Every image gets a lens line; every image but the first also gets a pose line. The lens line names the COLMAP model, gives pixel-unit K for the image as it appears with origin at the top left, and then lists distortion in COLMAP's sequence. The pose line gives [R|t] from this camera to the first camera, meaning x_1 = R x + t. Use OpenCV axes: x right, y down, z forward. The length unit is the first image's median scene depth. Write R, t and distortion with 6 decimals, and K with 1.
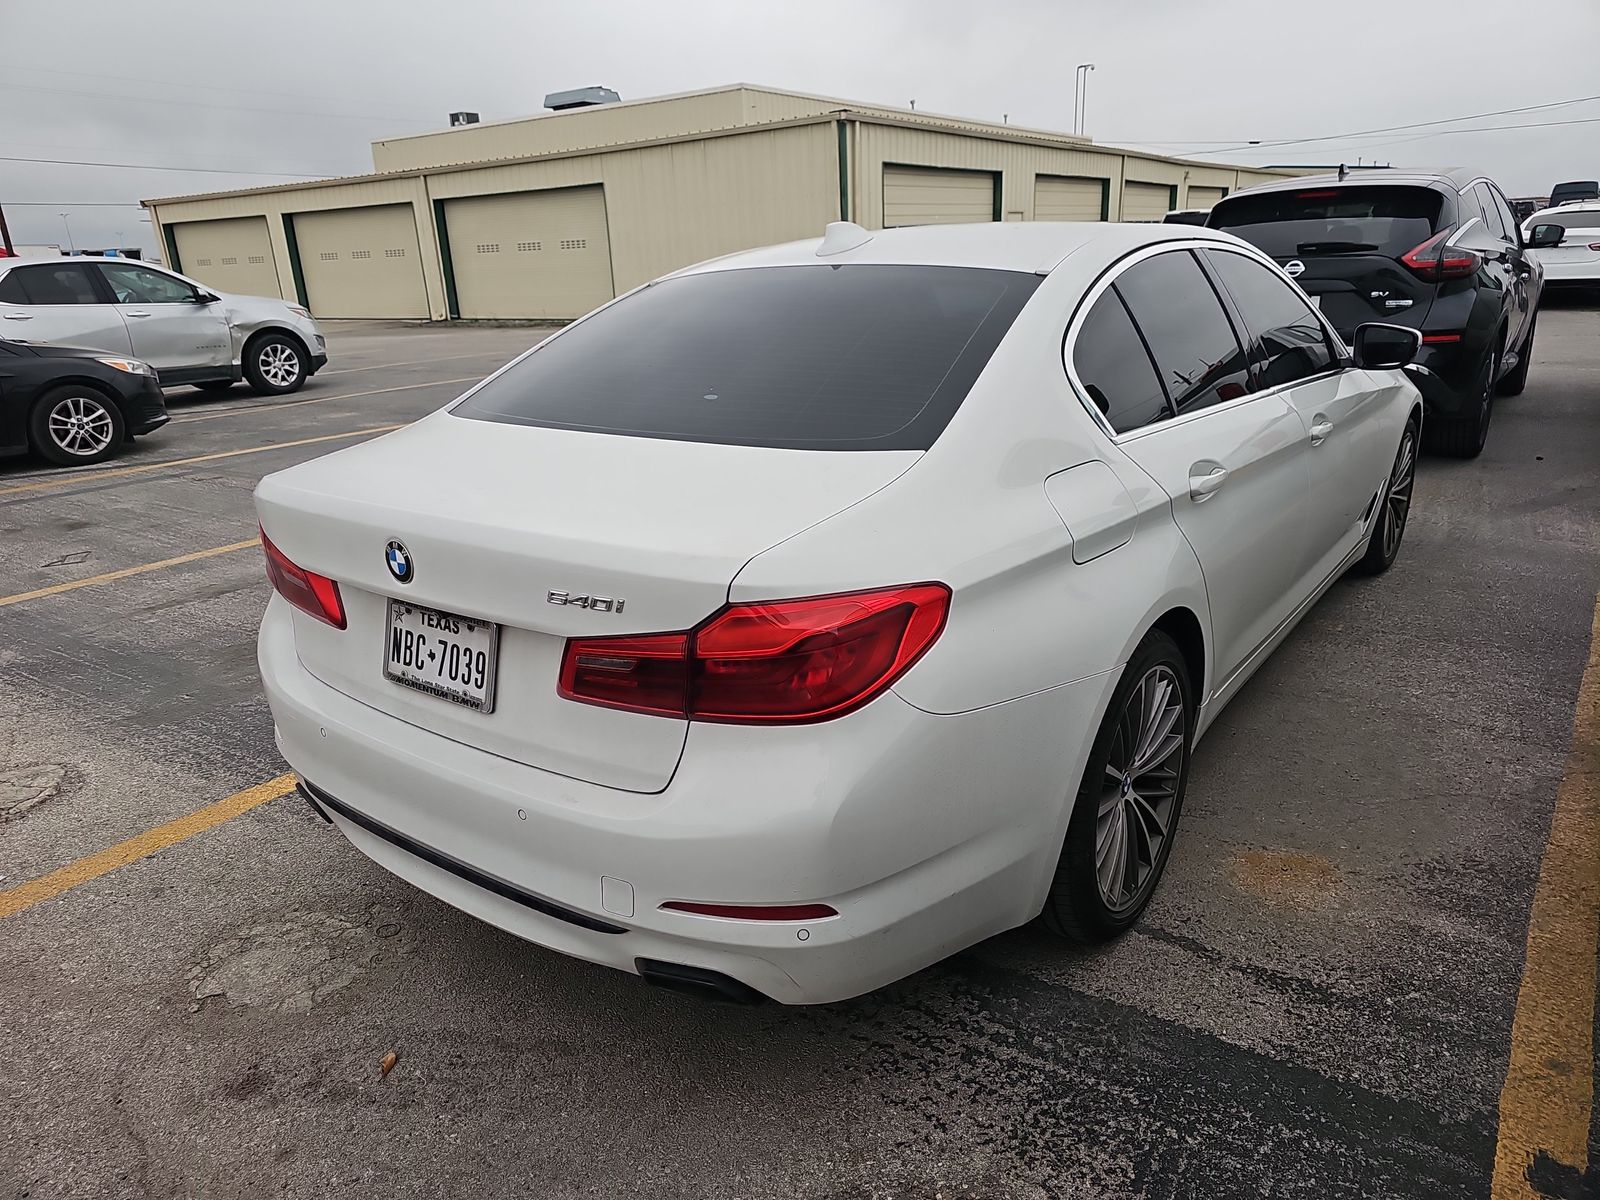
lens RADIAL K [[1064.0, 0, 799.0], [0, 1064.0, 605.4], [0, 0, 1]] dist [0.040850, -0.028212]
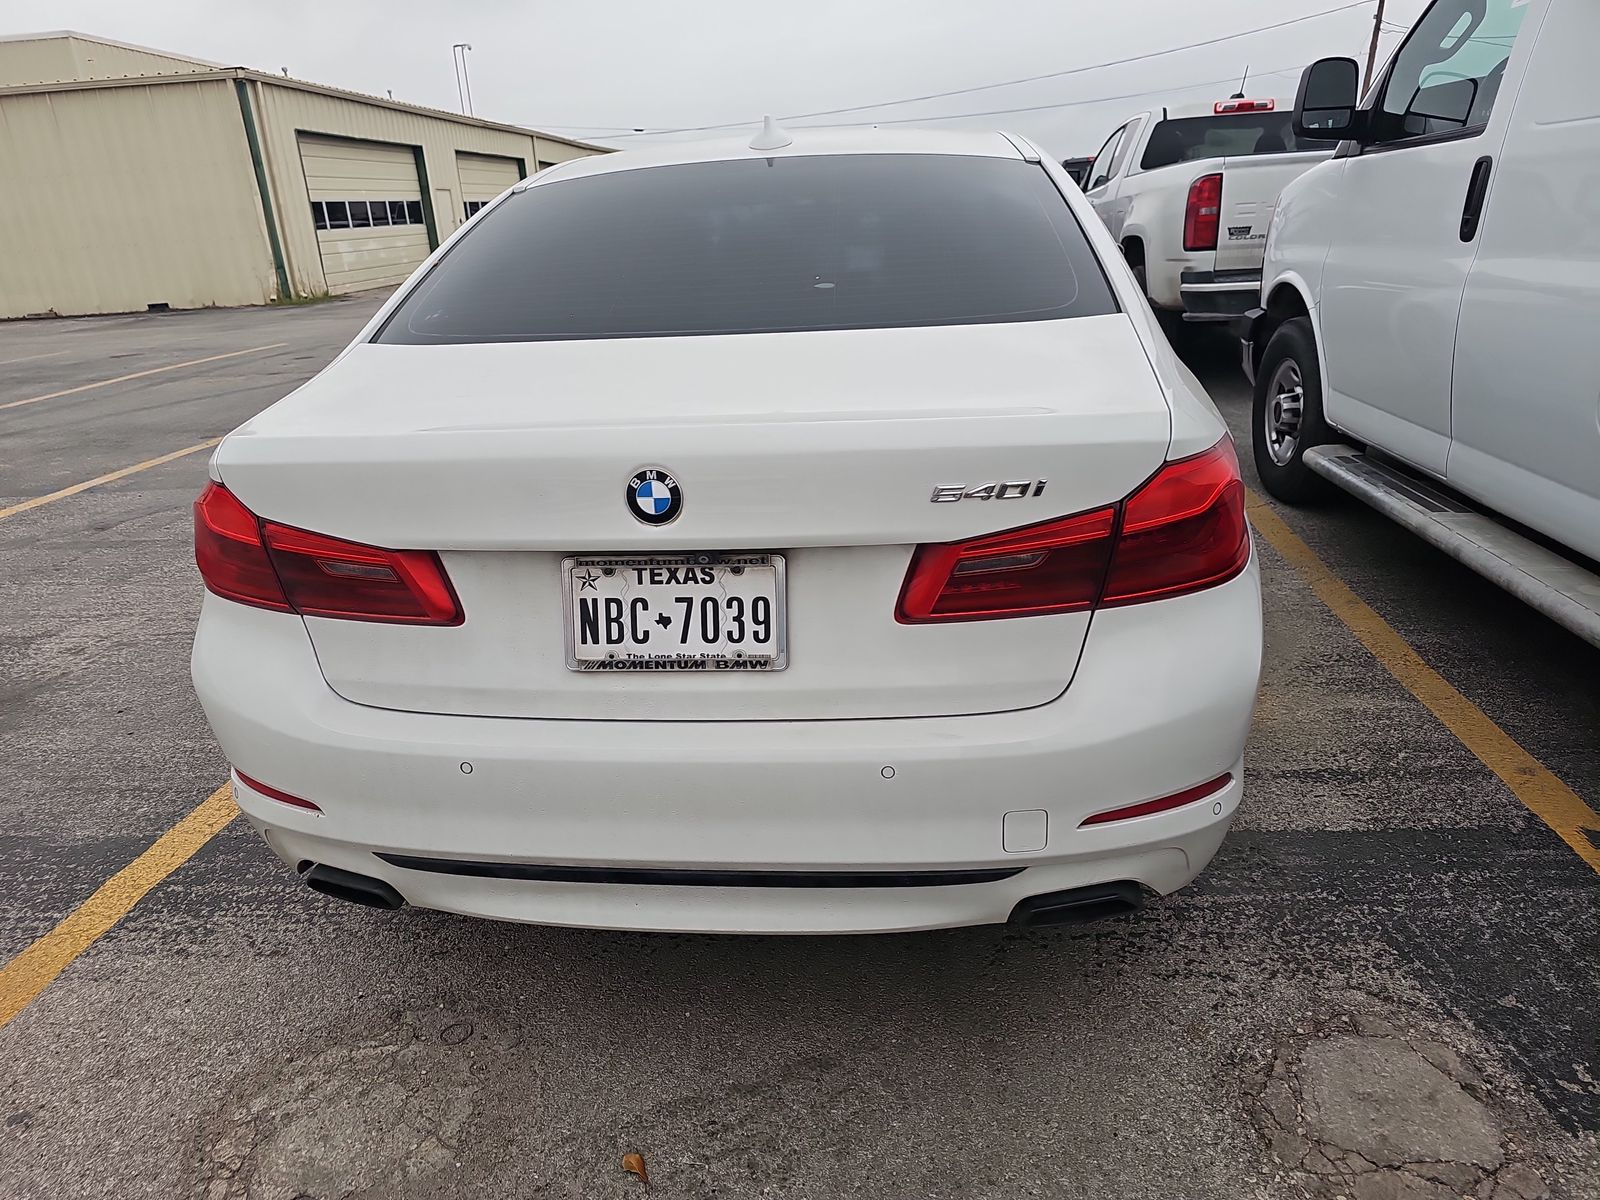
lens RADIAL K [[1062.7, 0, 796.1], [0, 1062.7, 595.0], [0, 0, 1]] dist [0.042896, -0.031226]
pose [[0.863577, -0.175402, 0.472725, -0.618815], [0.174139, 0.983606, 0.046843, 0.009162], [-0.473191, 0.041867, 0.879964, 0.275148]]
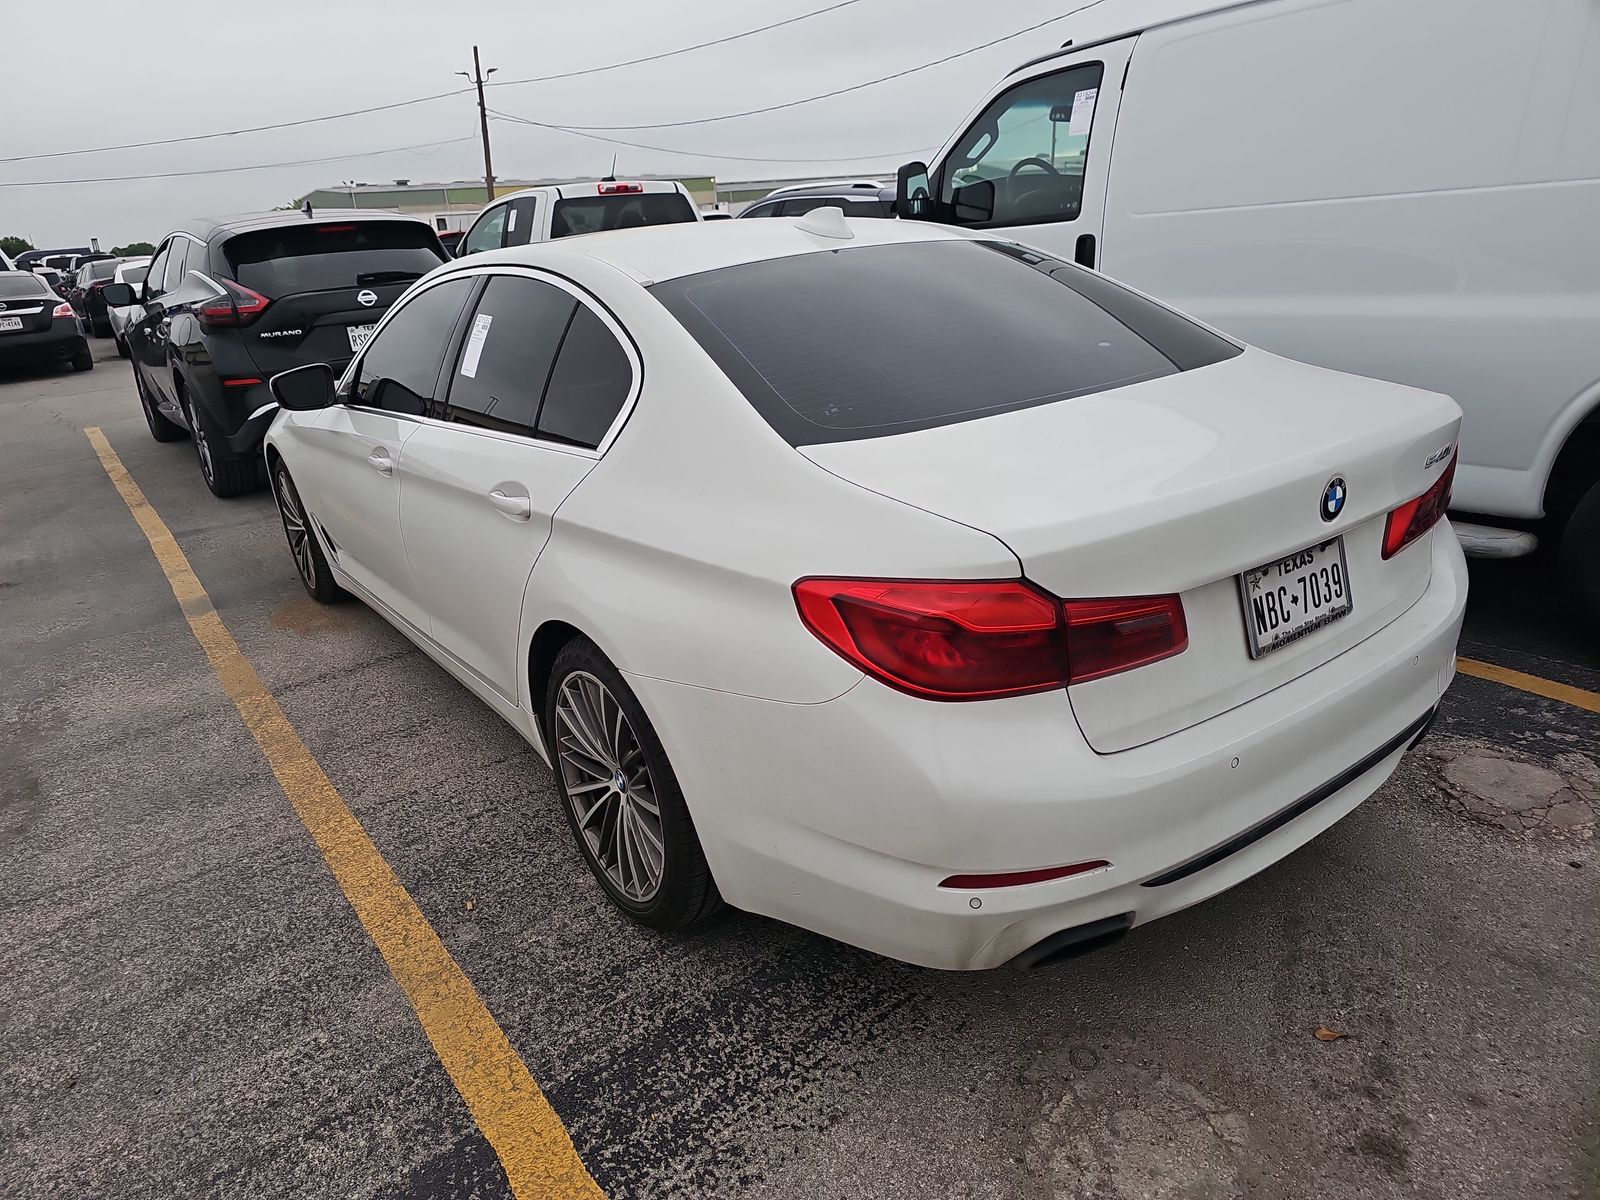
lens RADIAL K [[1062.7, 0, 796.1], [0, 1062.7, 595.0], [0, 0, 1]] dist [0.042896, -0.031226]
pose [[0.298368, -0.301130, 0.905703, -1.377031], [0.358974, 0.914657, 0.185849, -0.307397], [-0.884372, 0.269672, 0.381002, 1.025034]]
